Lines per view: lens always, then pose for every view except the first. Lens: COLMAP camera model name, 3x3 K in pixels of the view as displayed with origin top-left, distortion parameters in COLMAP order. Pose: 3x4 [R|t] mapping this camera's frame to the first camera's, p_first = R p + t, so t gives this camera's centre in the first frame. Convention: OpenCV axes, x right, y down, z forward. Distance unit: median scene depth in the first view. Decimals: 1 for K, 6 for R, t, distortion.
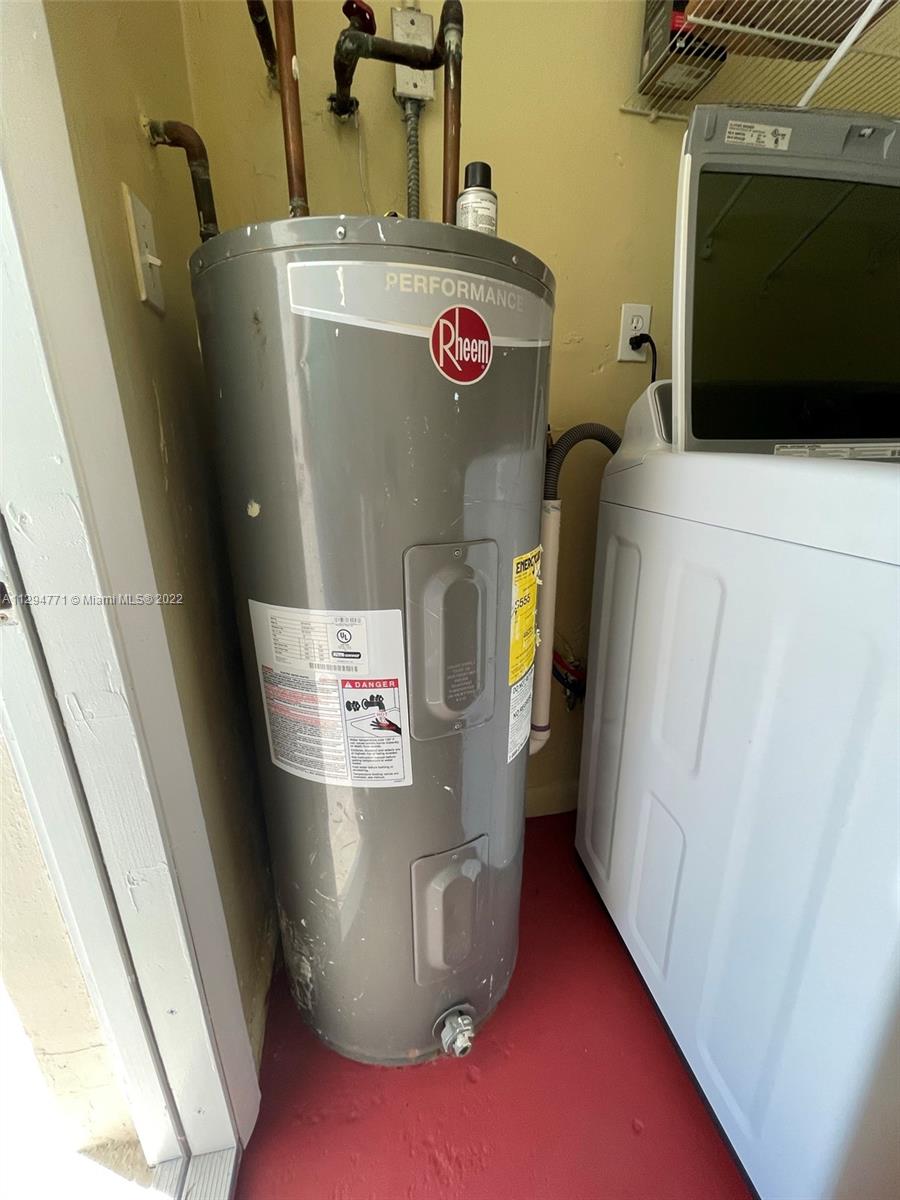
lens RADIAL K [[485.0, 0, 450.9], [0, 485.0, 597.8], [0, 0, 1]] dist [-0.004609, 0.001196]
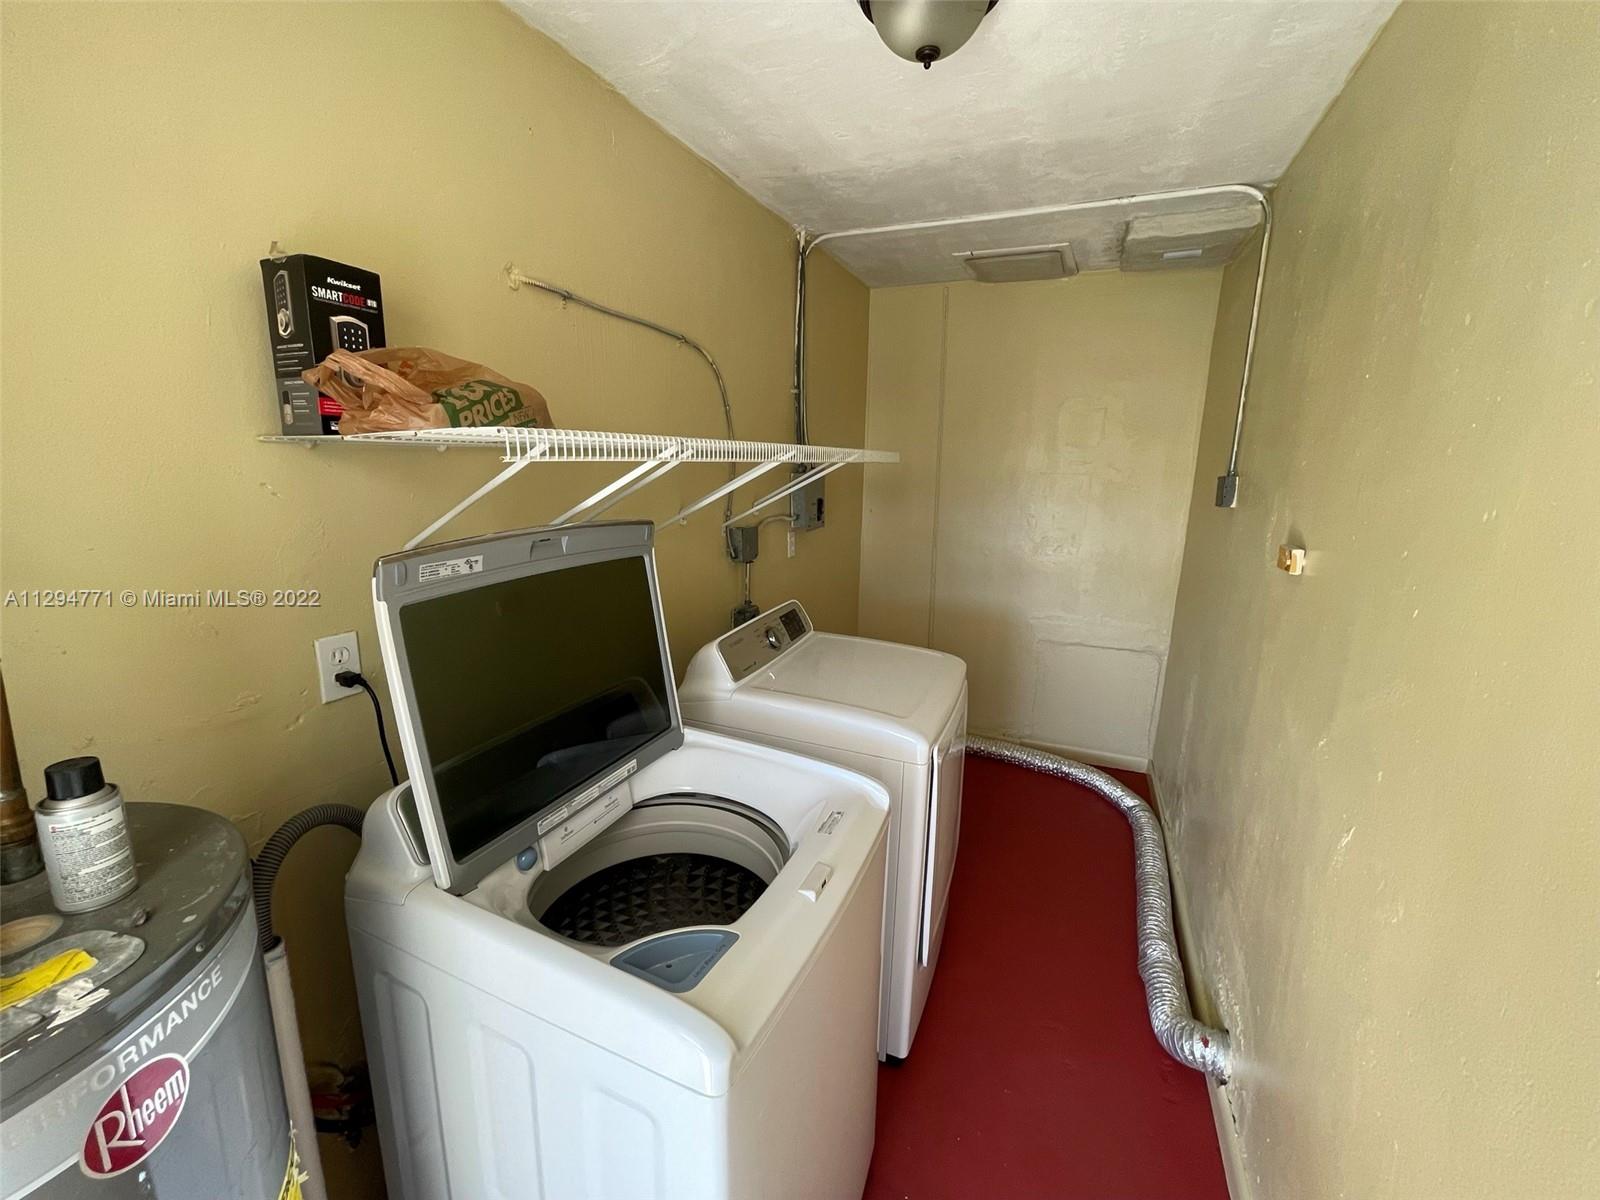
lens RADIAL K [[646.7, 0, 812.9], [0, 646.7, 591.5], [0, 0, 1]] dist [-0.004609, 0.001196]
pose [[0.549787, -0.149279, 0.821858, -0.061644], [0.222119, 0.974605, 0.028435, -0.676025], [-0.805232, 0.166917, 0.568982, -0.325844]]
